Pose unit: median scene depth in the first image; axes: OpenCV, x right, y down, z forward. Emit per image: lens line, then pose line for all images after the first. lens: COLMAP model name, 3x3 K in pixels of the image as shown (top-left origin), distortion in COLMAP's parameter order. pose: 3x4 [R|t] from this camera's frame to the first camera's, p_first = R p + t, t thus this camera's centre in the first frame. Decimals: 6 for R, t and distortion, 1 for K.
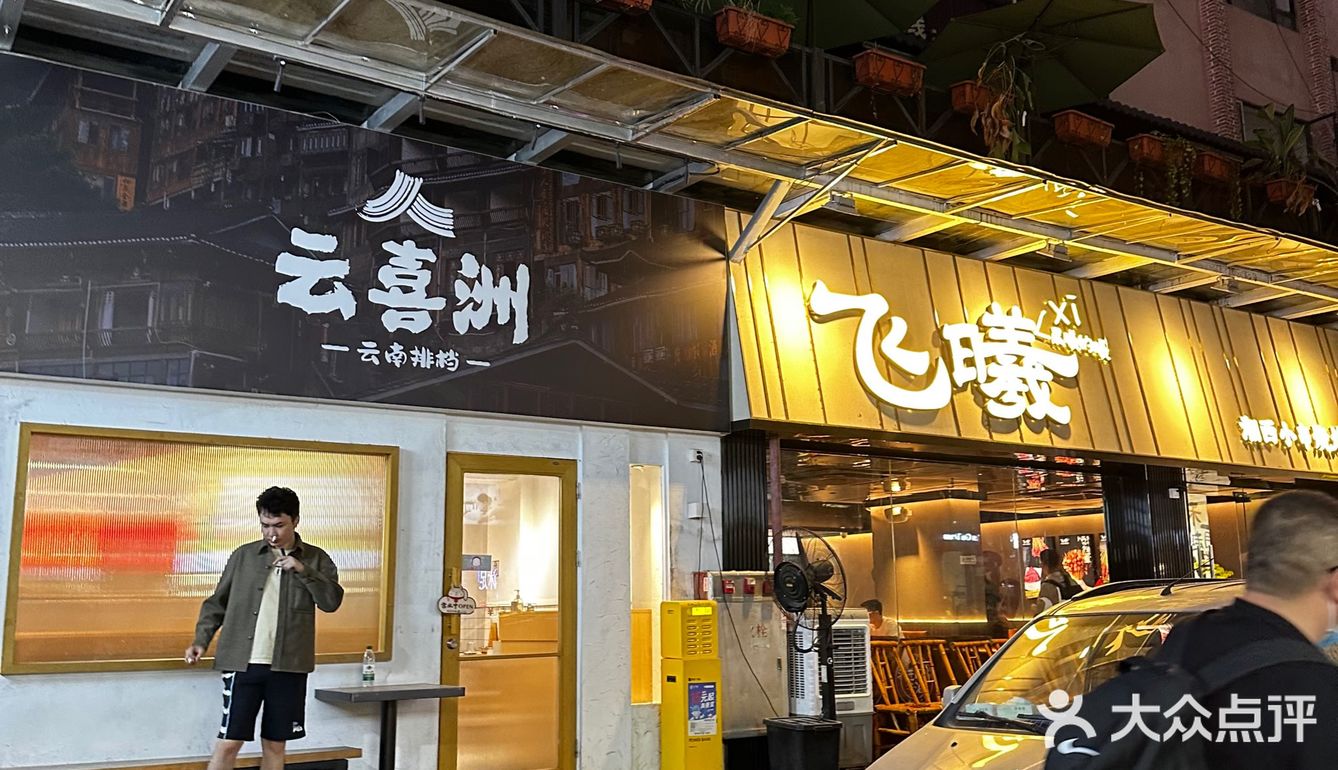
lens RADIAL K [[1202.6, 0, 668.9], [0, 1202.6, 385.2], [0, 0, 1]] dist [0.042374, -0.002801]
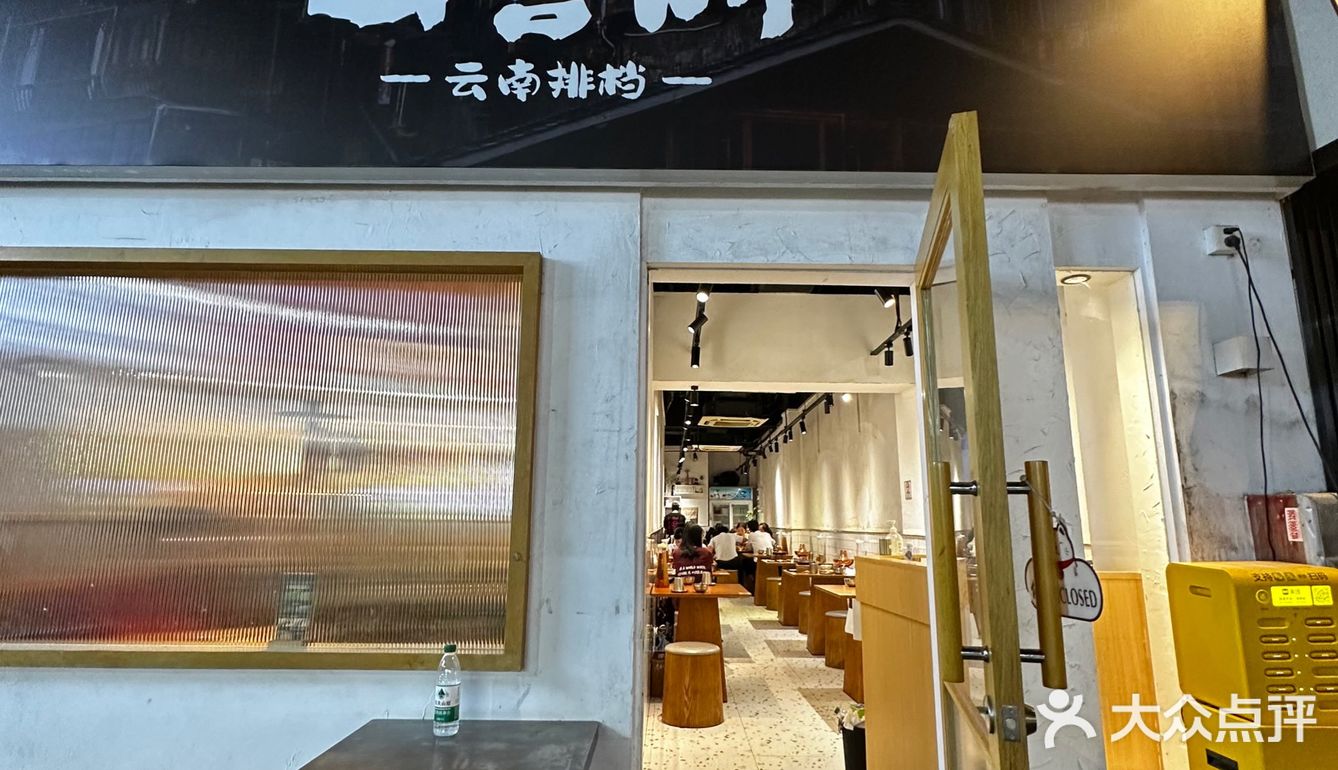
lens RADIAL K [[716.7, 0, 670.3], [0, 716.7, 384.2], [0, 0, 1]] dist [0.007457, 0.001204]
pose [[0.840608, -0.084445, -0.535021, -0.013352], [0.079765, 0.996302, -0.031928, 0.117573], [0.535739, -0.015837, 0.844235, 0.735517]]
